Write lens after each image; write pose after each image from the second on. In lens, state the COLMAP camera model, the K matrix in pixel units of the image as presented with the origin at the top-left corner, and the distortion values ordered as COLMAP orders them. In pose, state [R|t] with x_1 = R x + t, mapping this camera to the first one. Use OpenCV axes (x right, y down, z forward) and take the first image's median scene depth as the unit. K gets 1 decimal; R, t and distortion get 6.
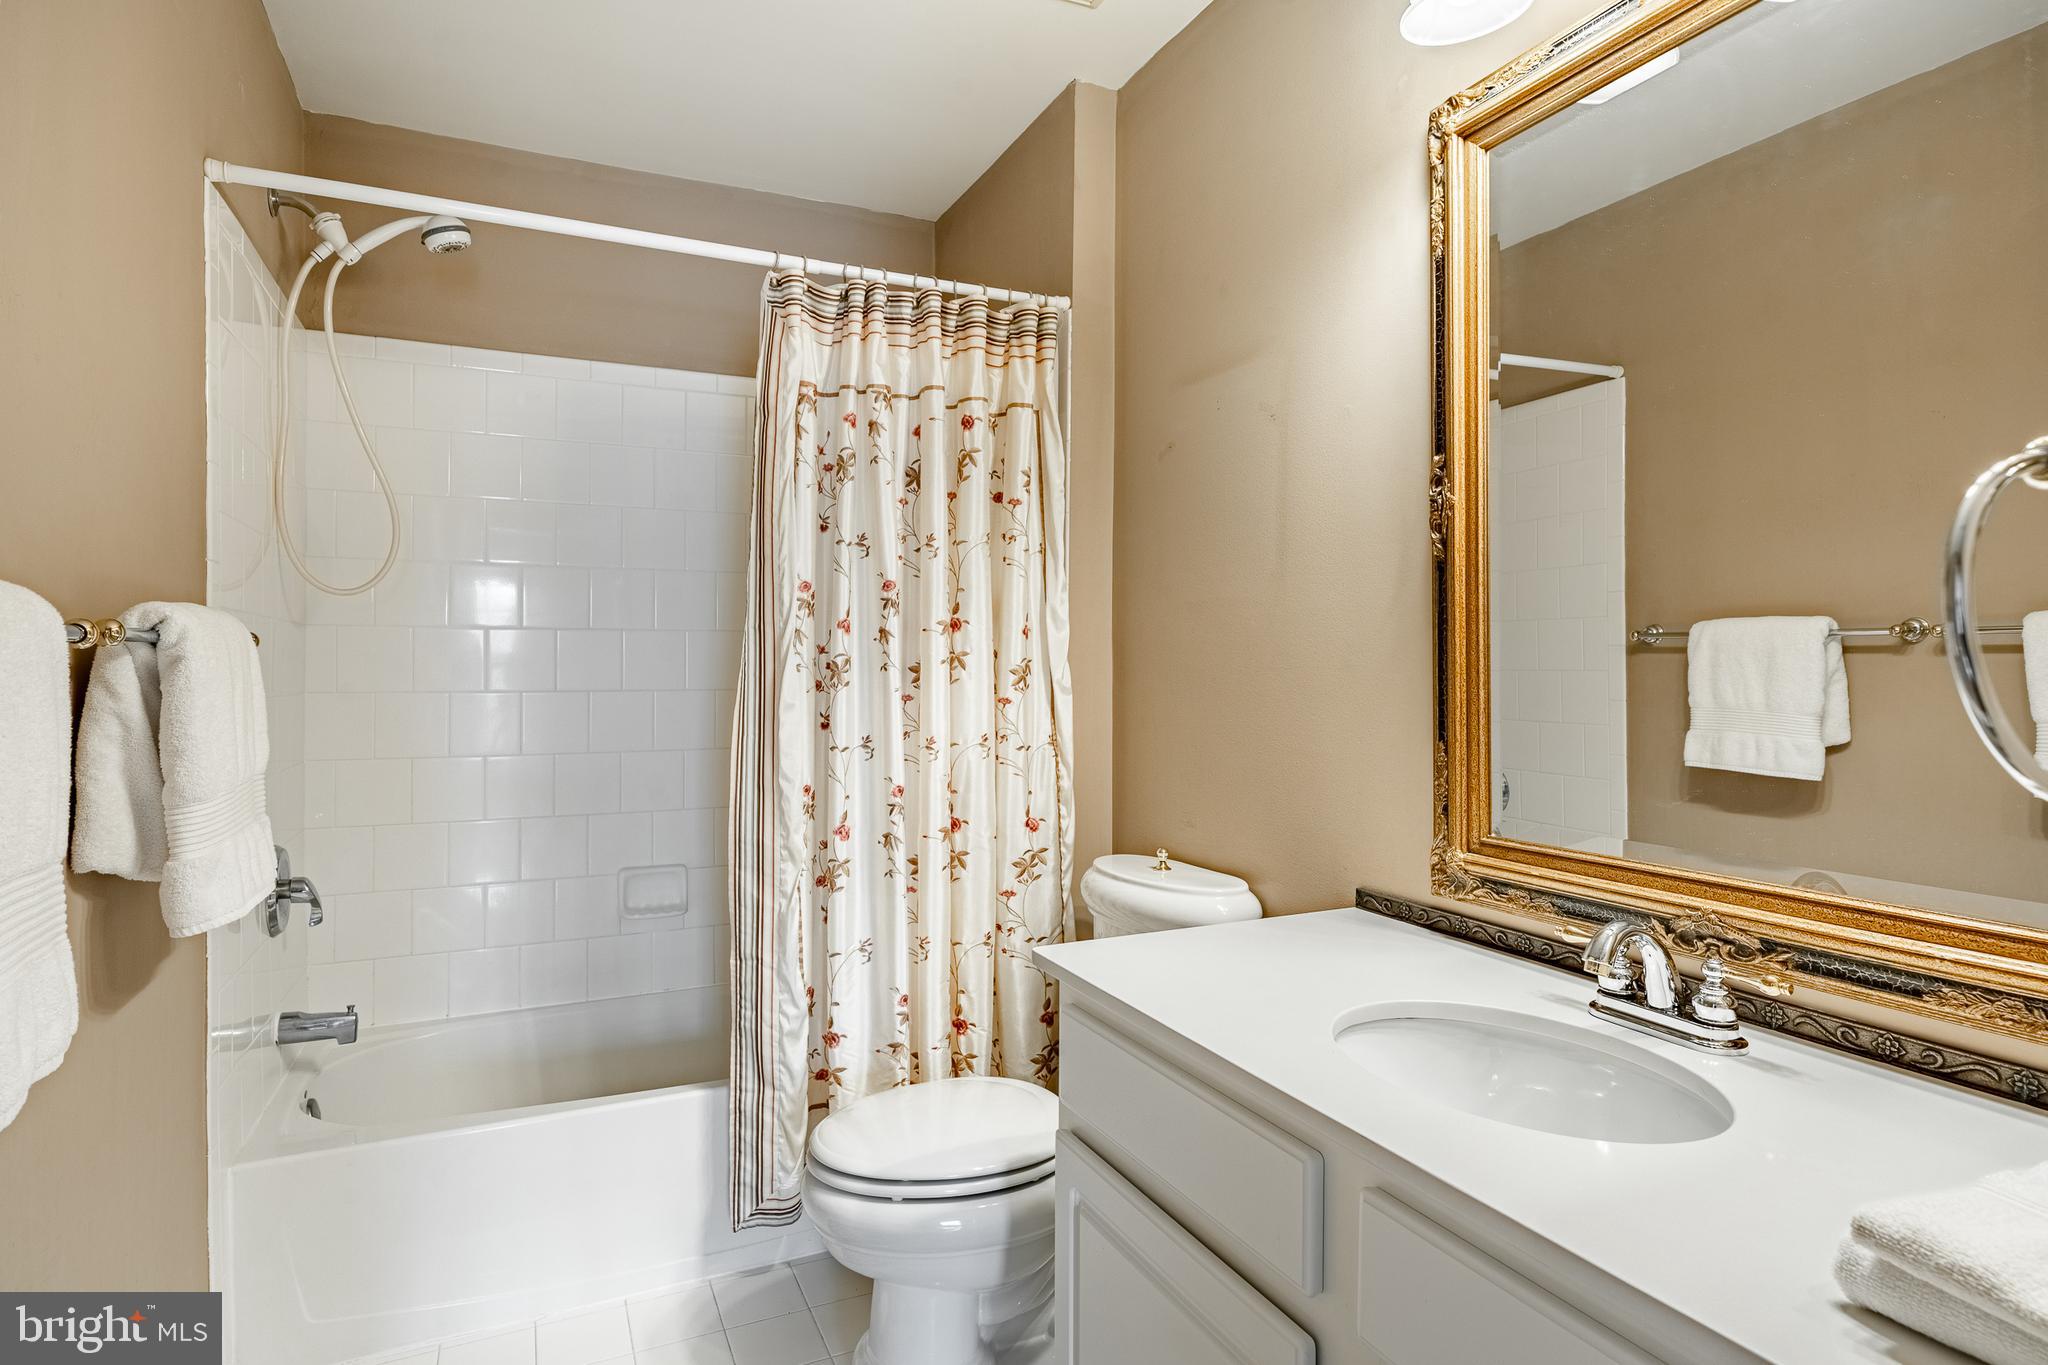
lens RADIAL K [[1074.4, 0, 1011.7], [0, 1074.4, 677.4], [0, 0, 1]] dist [-0.004481, 0.000787]
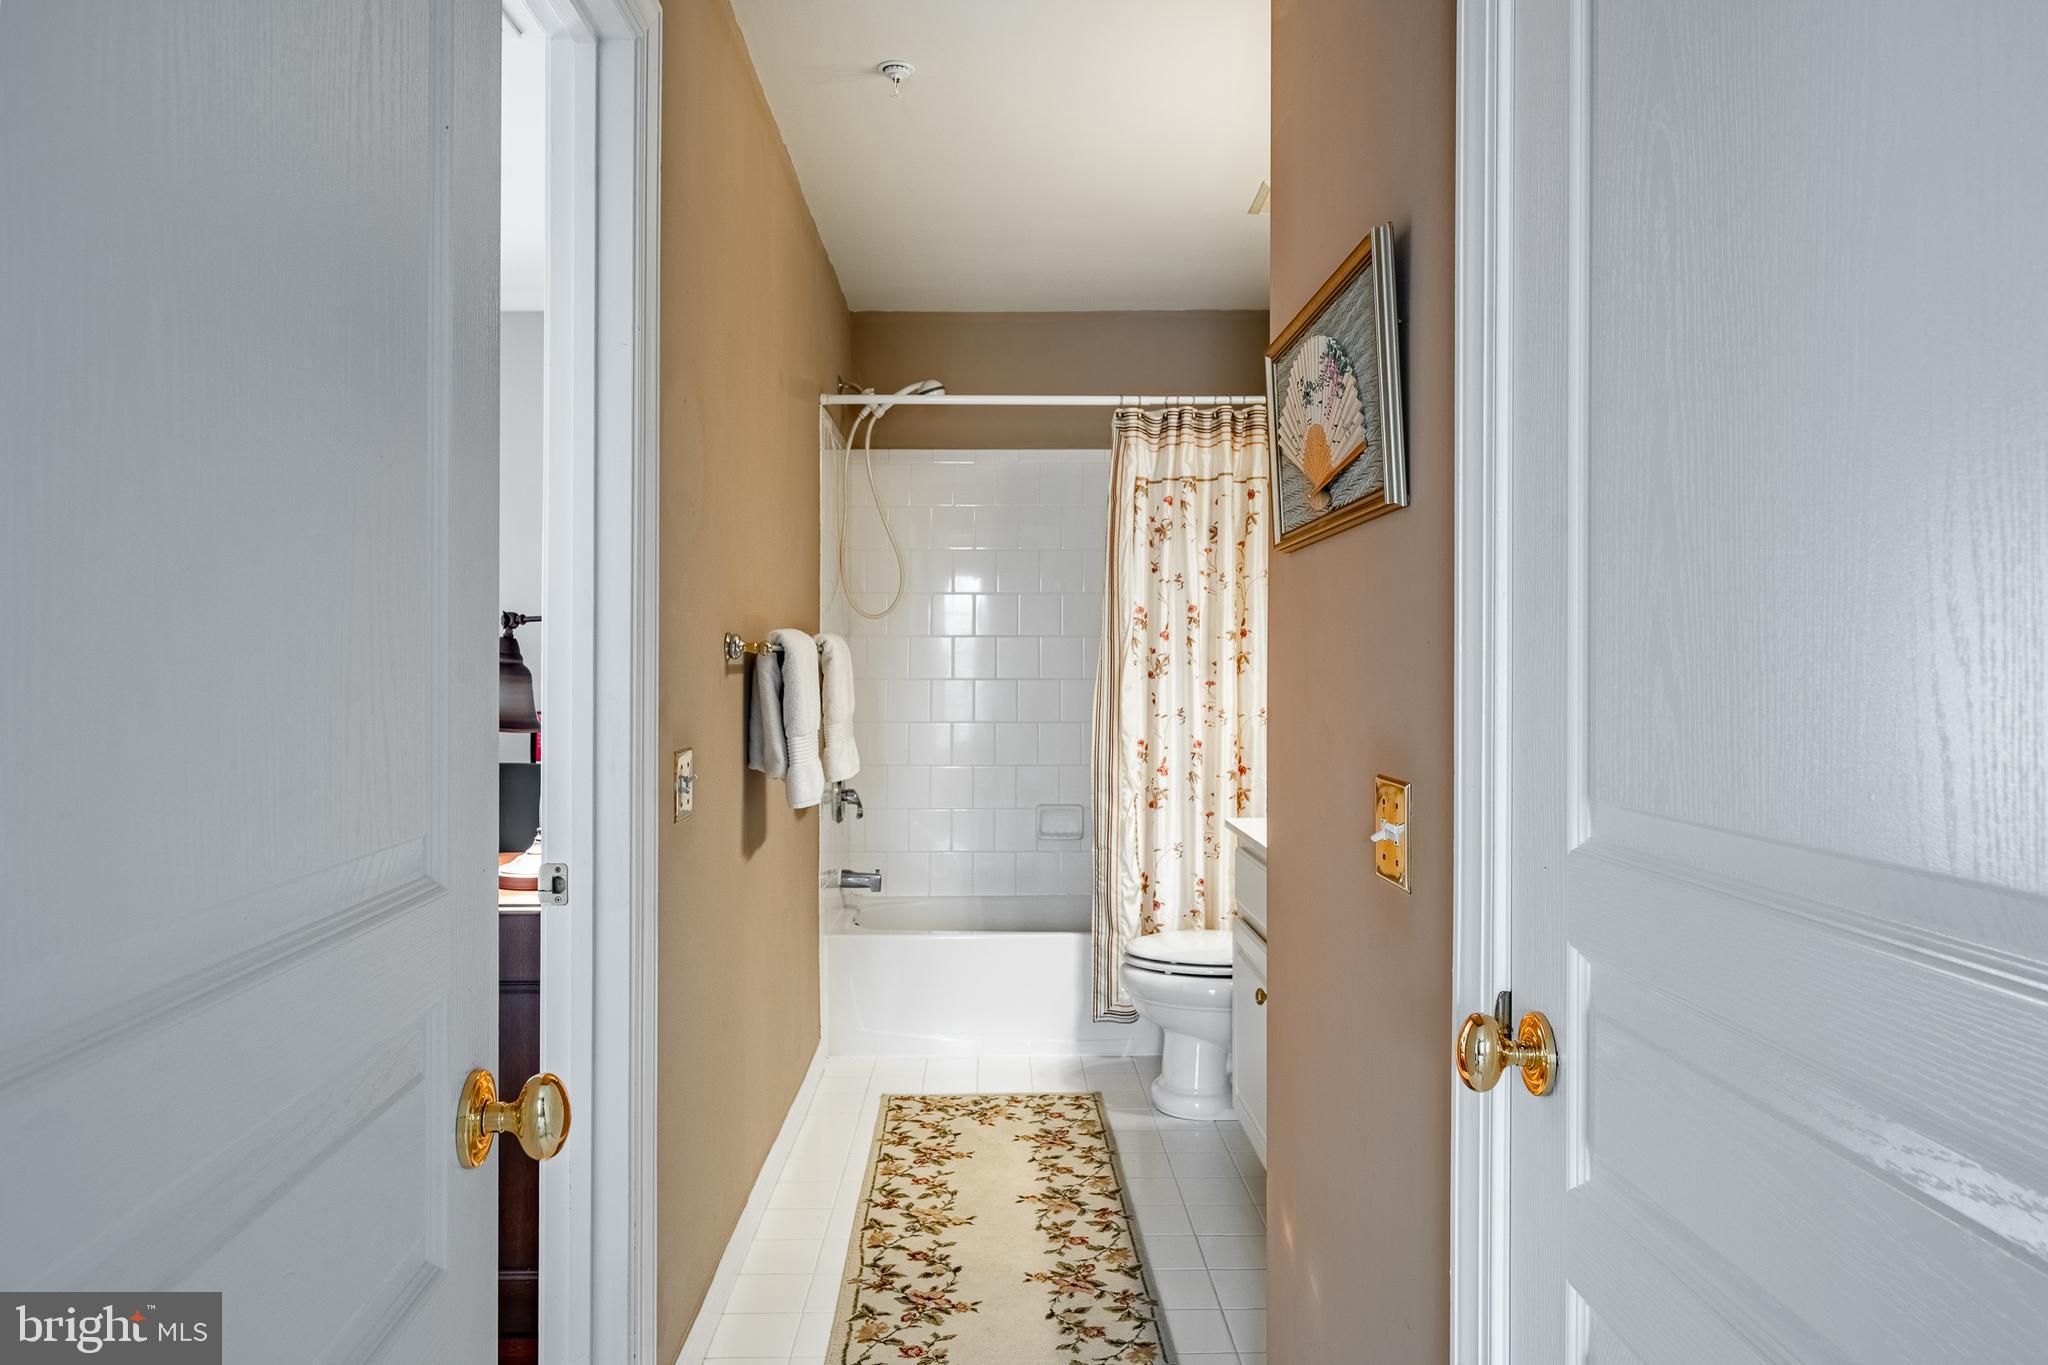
lens RADIAL K [[1305.0, 0, 1024.0], [0, 1305.0, 682.5], [0, 0, 1]] dist [0.000756, 0.000019]
pose [[0.921171, 0.005819, -0.389114, 0.380722], [-0.003189, 0.999968, 0.007405, 0.005785], [0.389145, -0.005580, 0.921160, -0.782506]]
